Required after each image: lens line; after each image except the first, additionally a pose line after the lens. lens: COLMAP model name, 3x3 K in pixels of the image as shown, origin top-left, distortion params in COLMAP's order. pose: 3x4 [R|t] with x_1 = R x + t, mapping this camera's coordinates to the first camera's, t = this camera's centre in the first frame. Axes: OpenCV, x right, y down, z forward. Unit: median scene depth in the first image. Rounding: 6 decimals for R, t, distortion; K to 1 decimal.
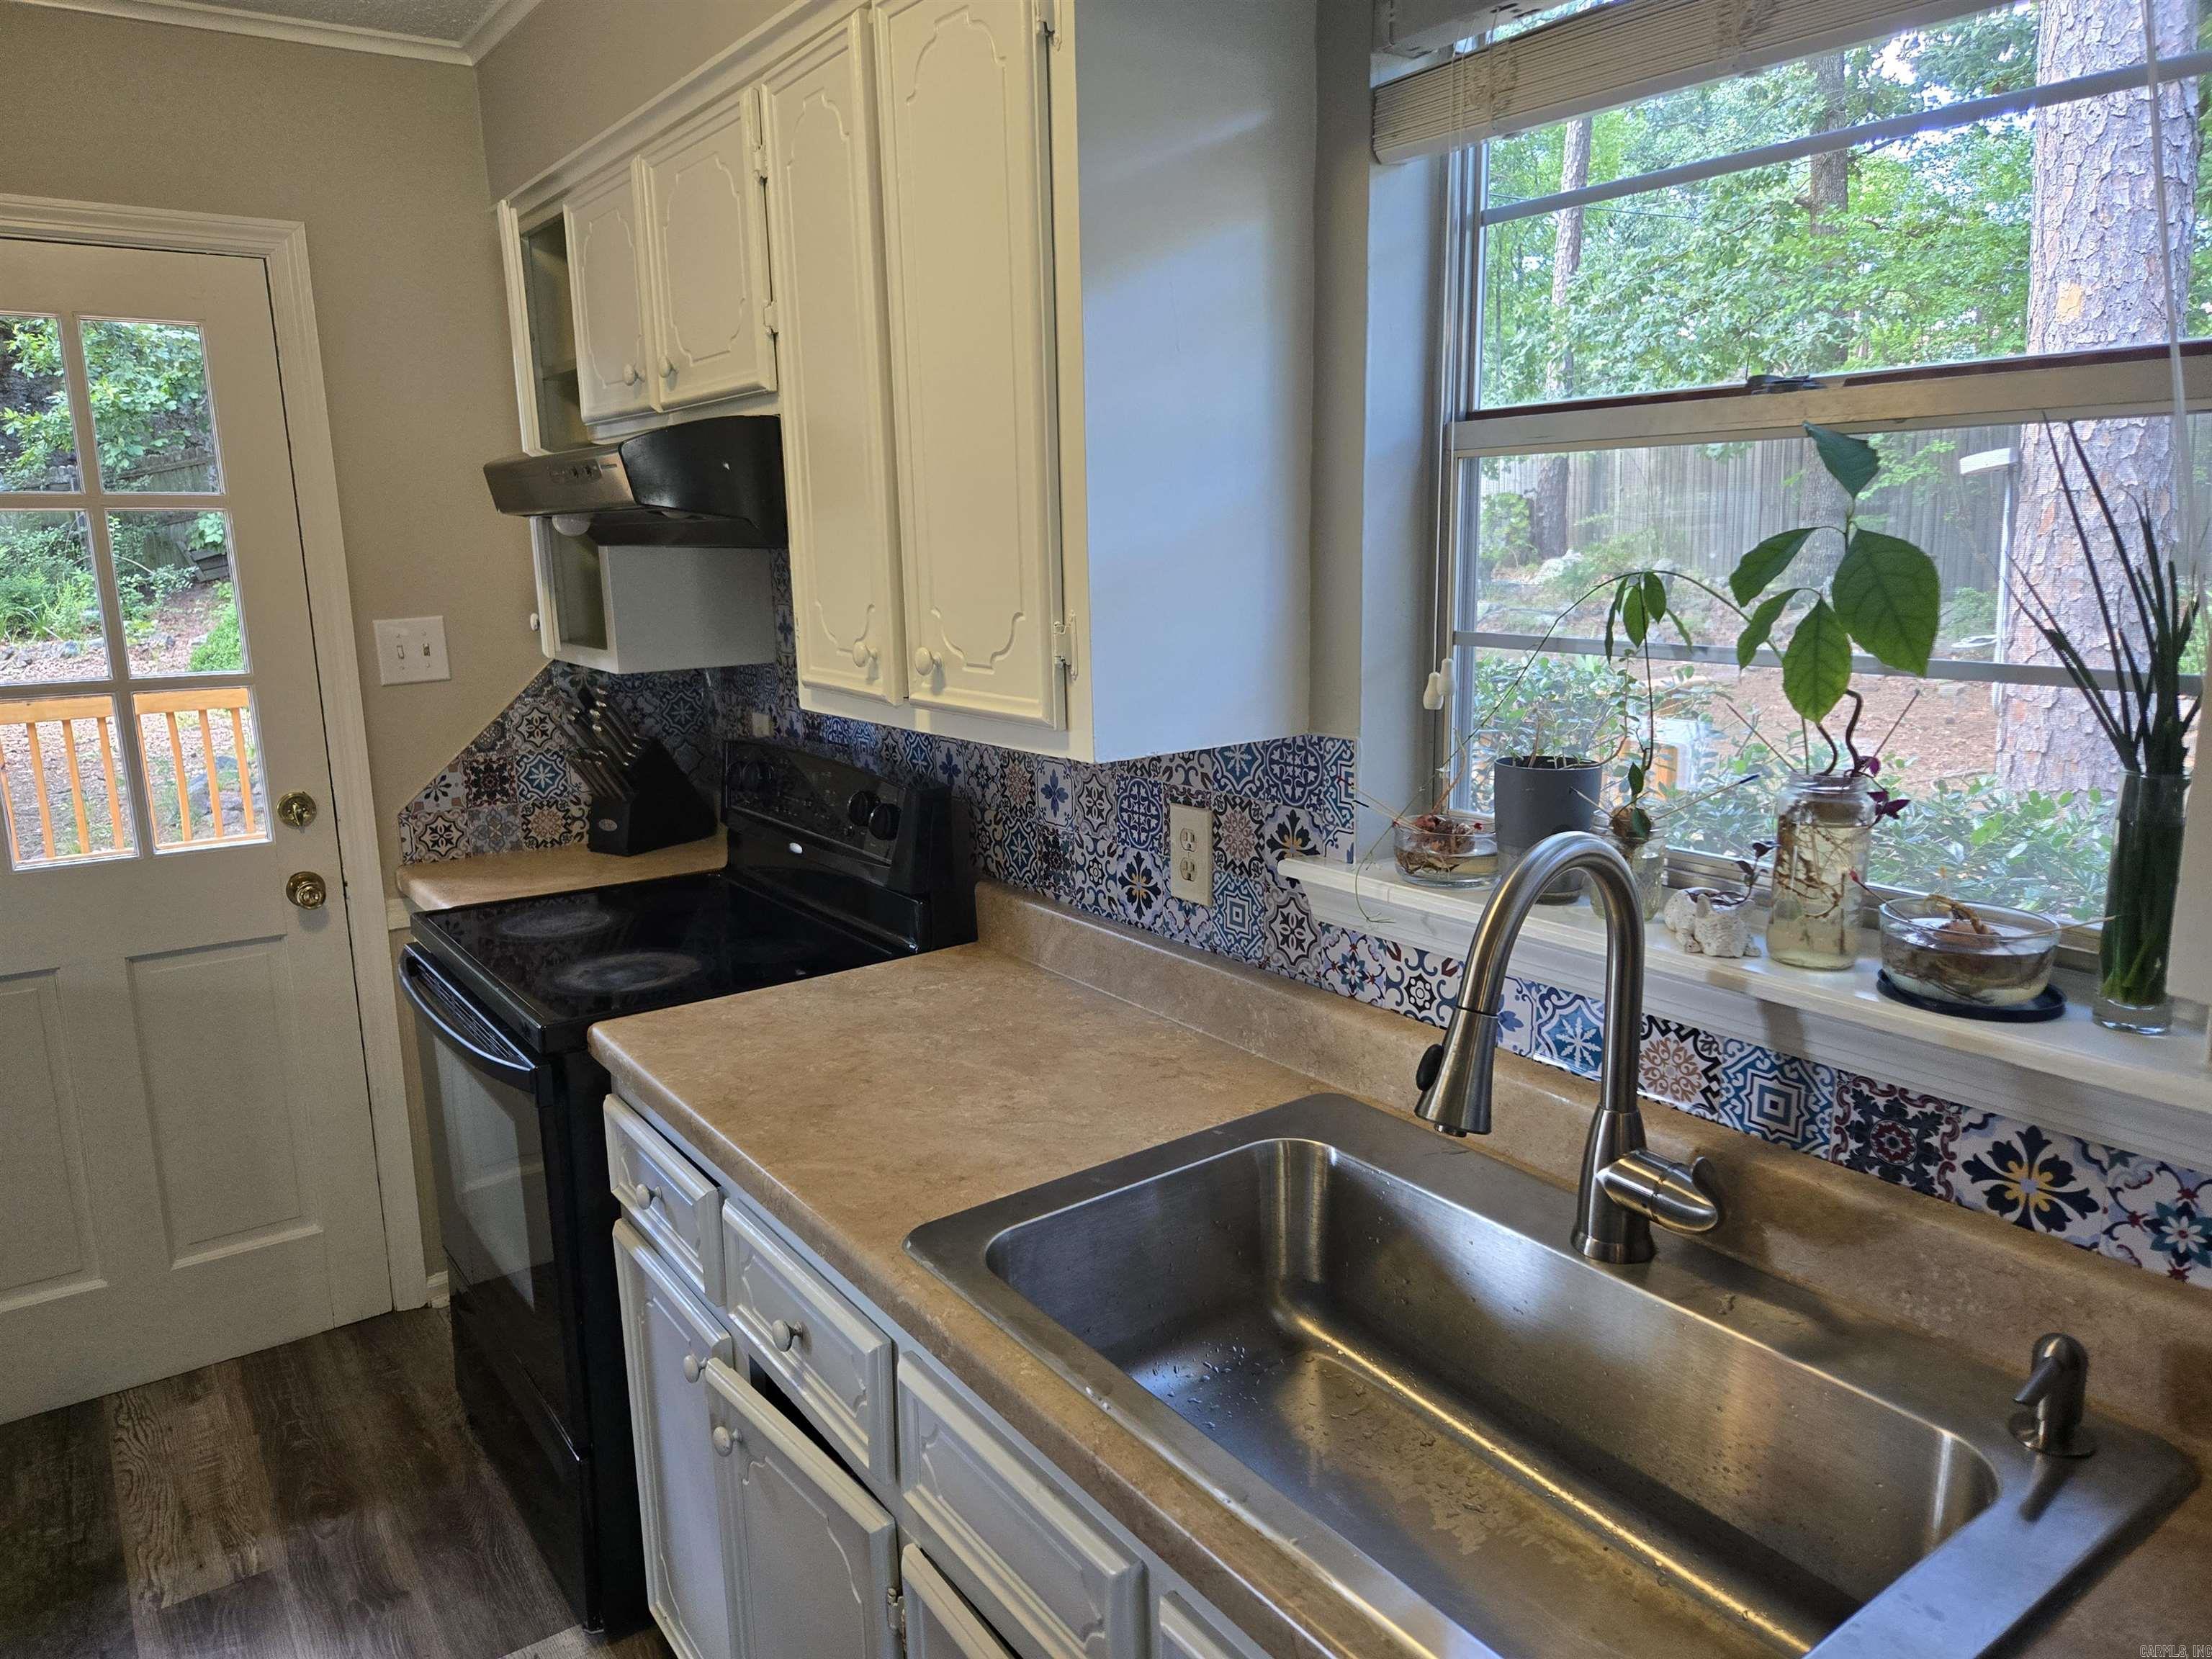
lens RADIAL K [[1486.6, 0, 1064.1], [0, 1486.6, 818.3], [0, 0, 1]] dist [0.058052, -0.037108]
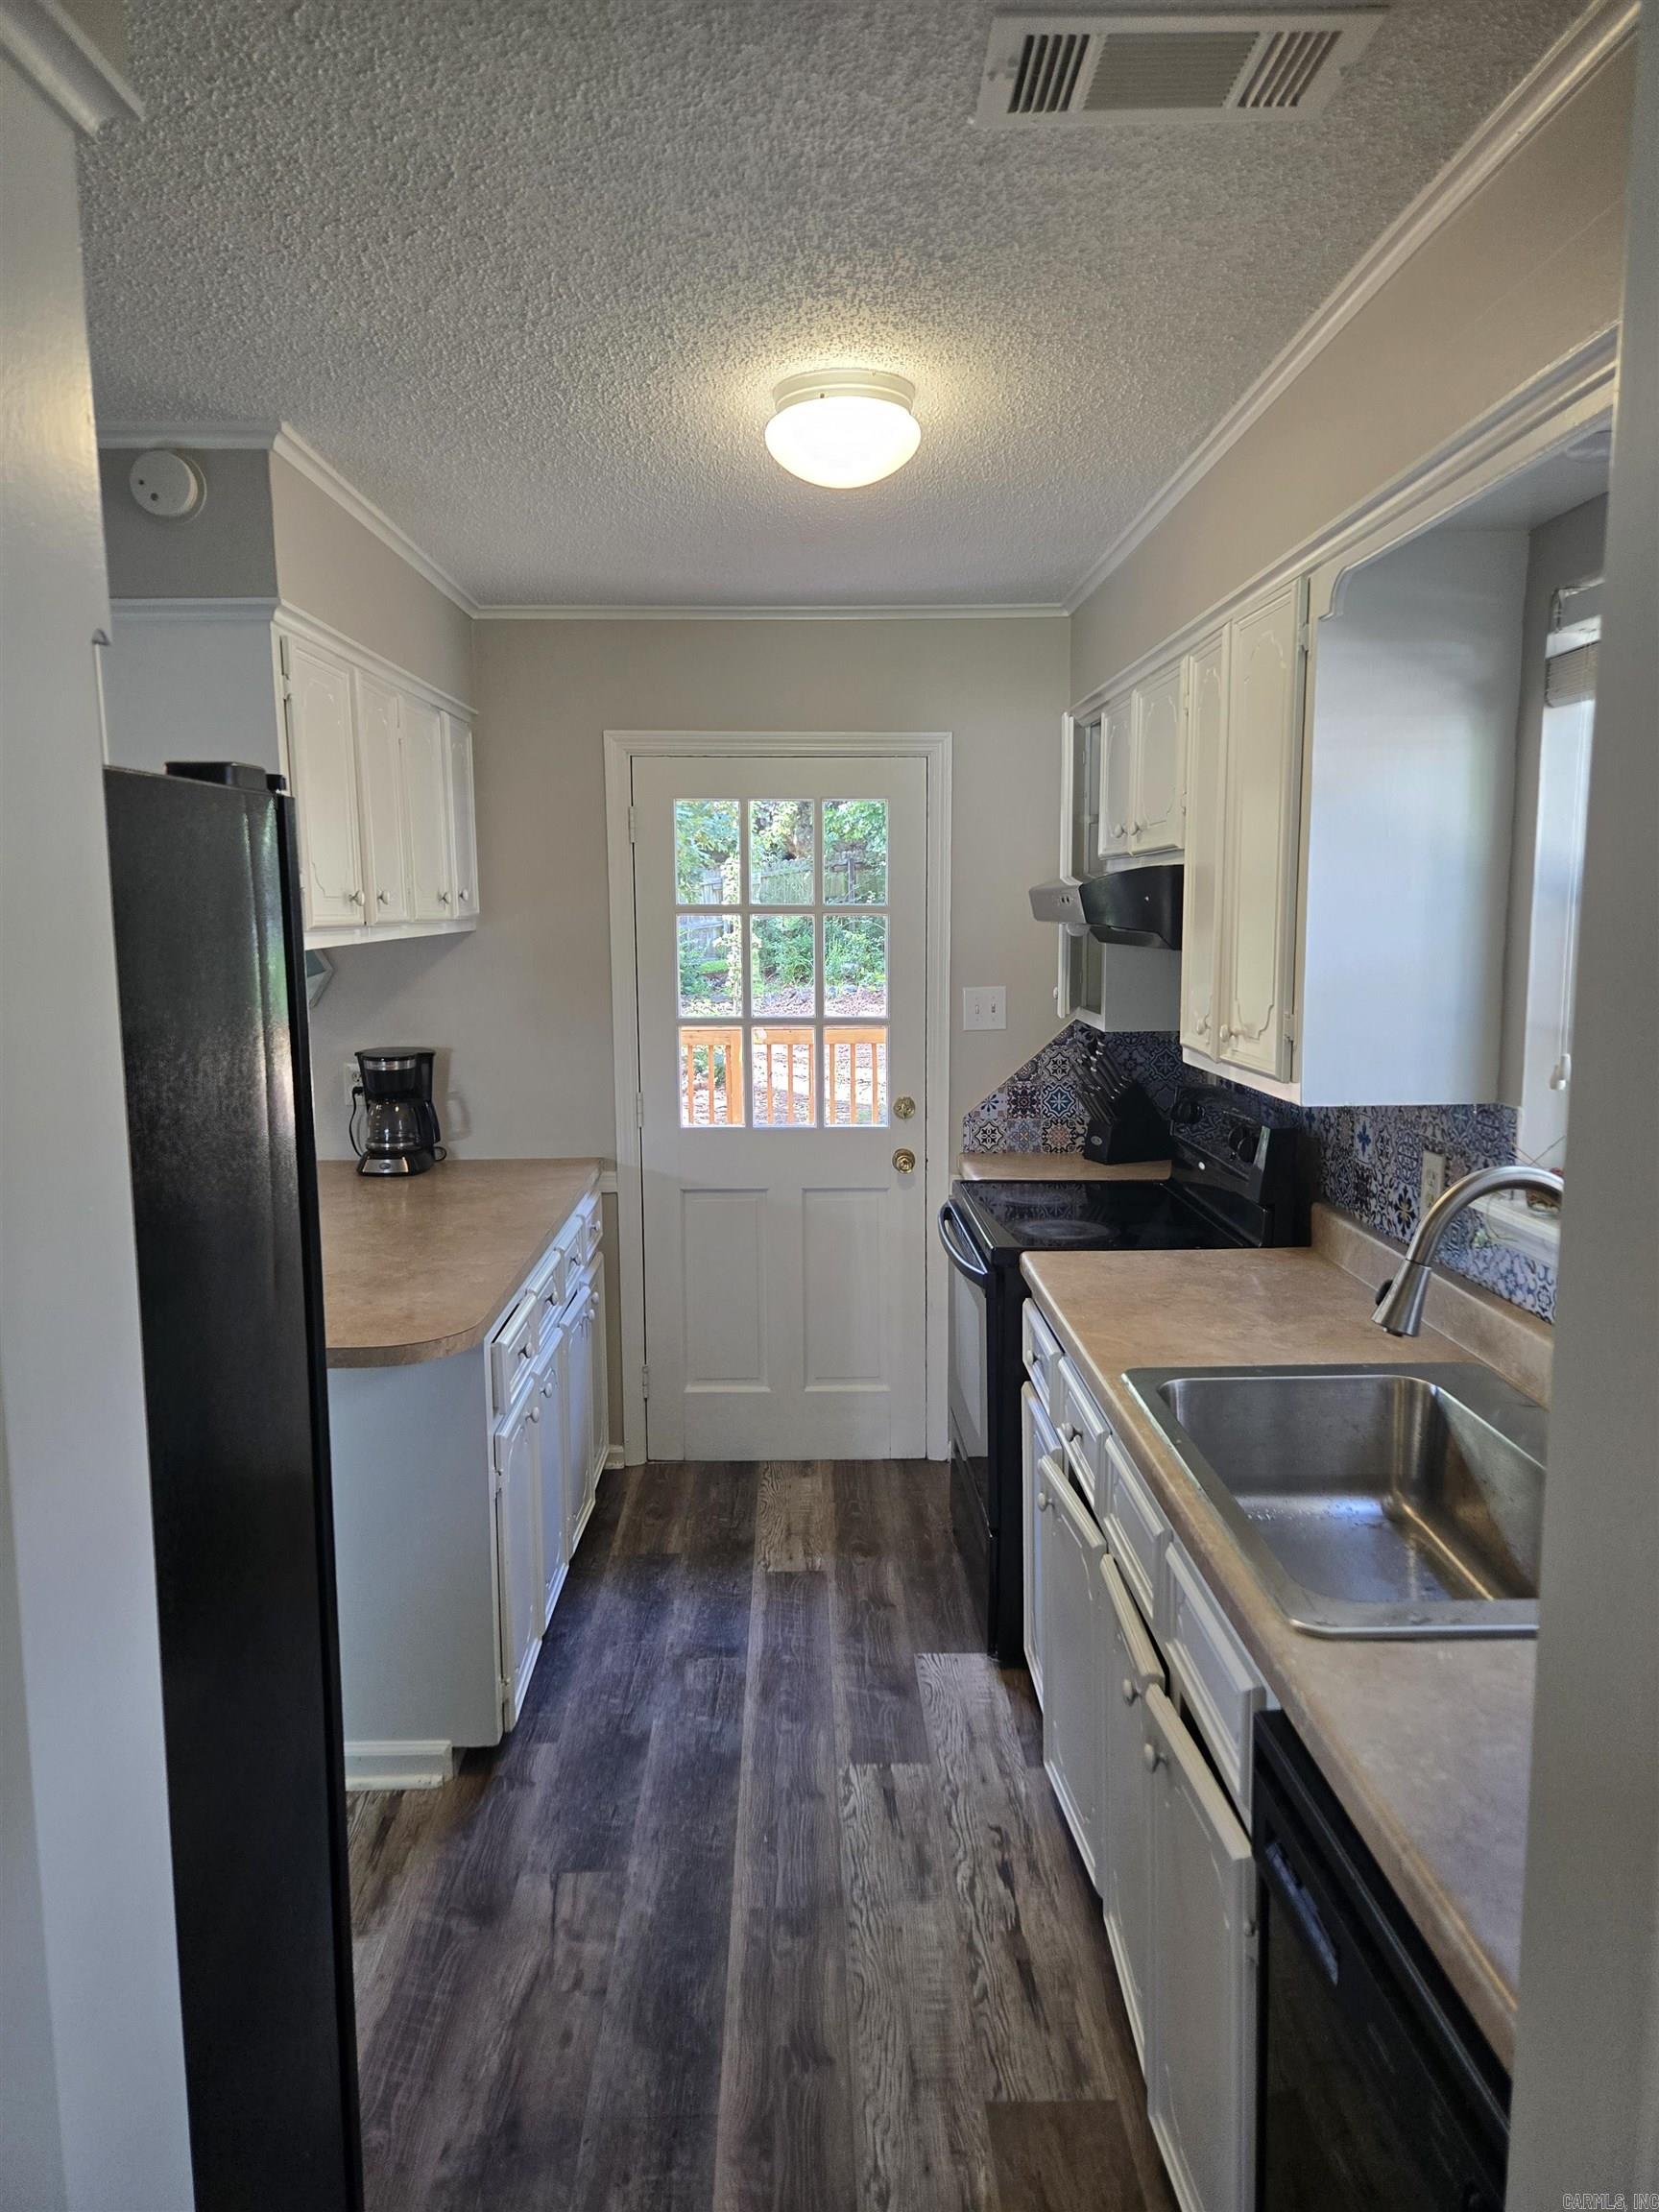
lens RADIAL K [[1486.6, 0, 826.7], [0, 1486.6, 1110.2], [0, 0, 1]] dist [0.058052, -0.037108]
pose [[0.829283, 0.092749, -0.551079, 0.280780], [-0.119512, 0.992751, -0.012760, 0.027498], [0.545900, 0.076442, 0.834356, -0.329896]]
